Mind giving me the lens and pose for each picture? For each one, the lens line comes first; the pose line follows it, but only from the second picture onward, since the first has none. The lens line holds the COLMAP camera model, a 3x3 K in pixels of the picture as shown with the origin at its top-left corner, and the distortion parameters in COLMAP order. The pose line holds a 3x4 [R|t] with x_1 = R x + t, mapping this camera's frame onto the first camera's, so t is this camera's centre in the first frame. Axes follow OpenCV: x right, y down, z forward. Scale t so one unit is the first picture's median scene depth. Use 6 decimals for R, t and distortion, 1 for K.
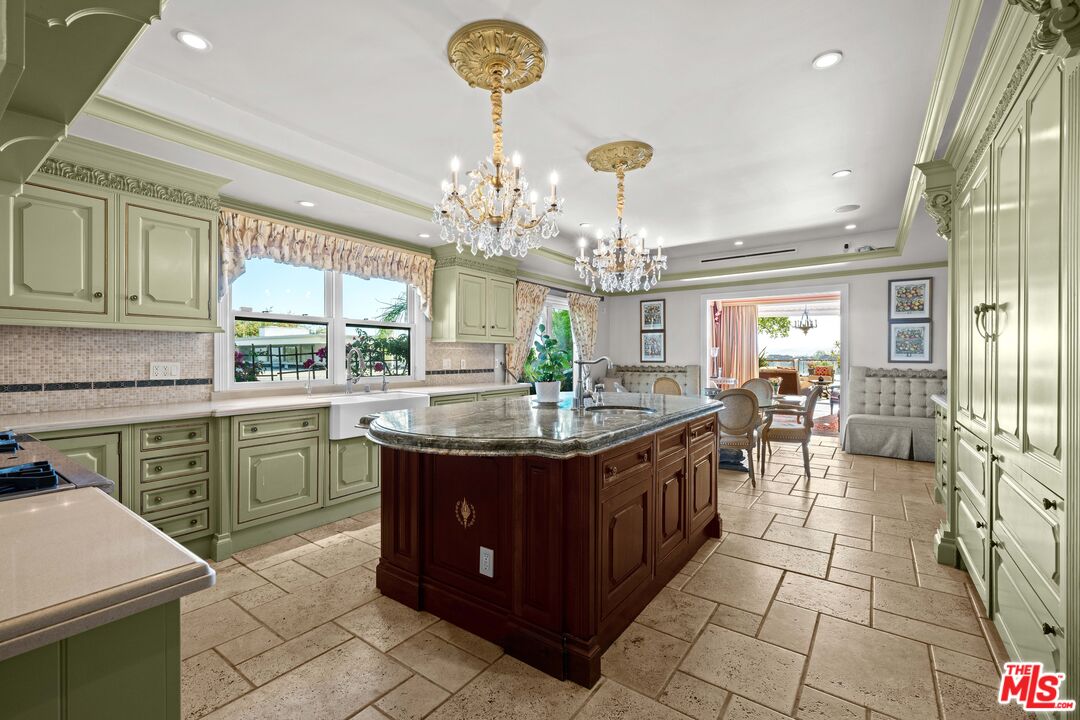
lens RADIAL K [[465.4, 0, 540.6], [0, 465.4, 358.3], [0, 0, 1]] dist [-0.000055, 0.000003]
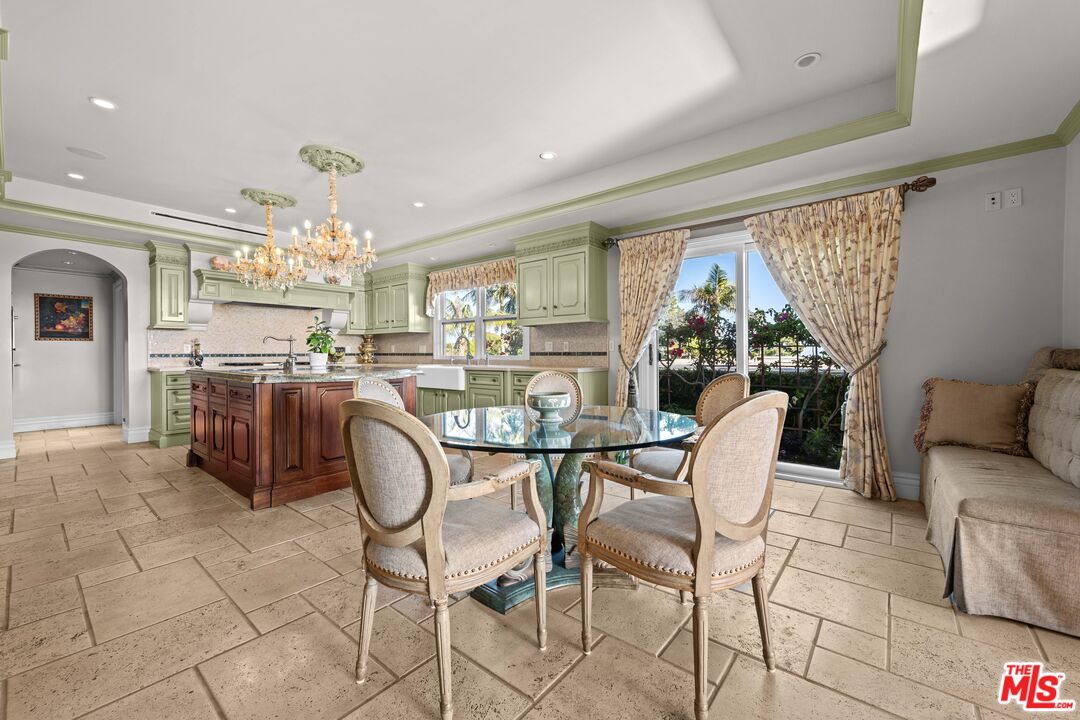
lens RADIAL K [[430.9, 0, 541.3], [0, 430.9, 355.6], [0, 0, 1]] dist [-0.000529, 0.000024]
pose [[-0.060228, 0.003129, -0.998180, 0.774050], [-0.002122, 0.999992, 0.003263, 0.029692], [0.998182, 0.002314, -0.060220, 1.017224]]
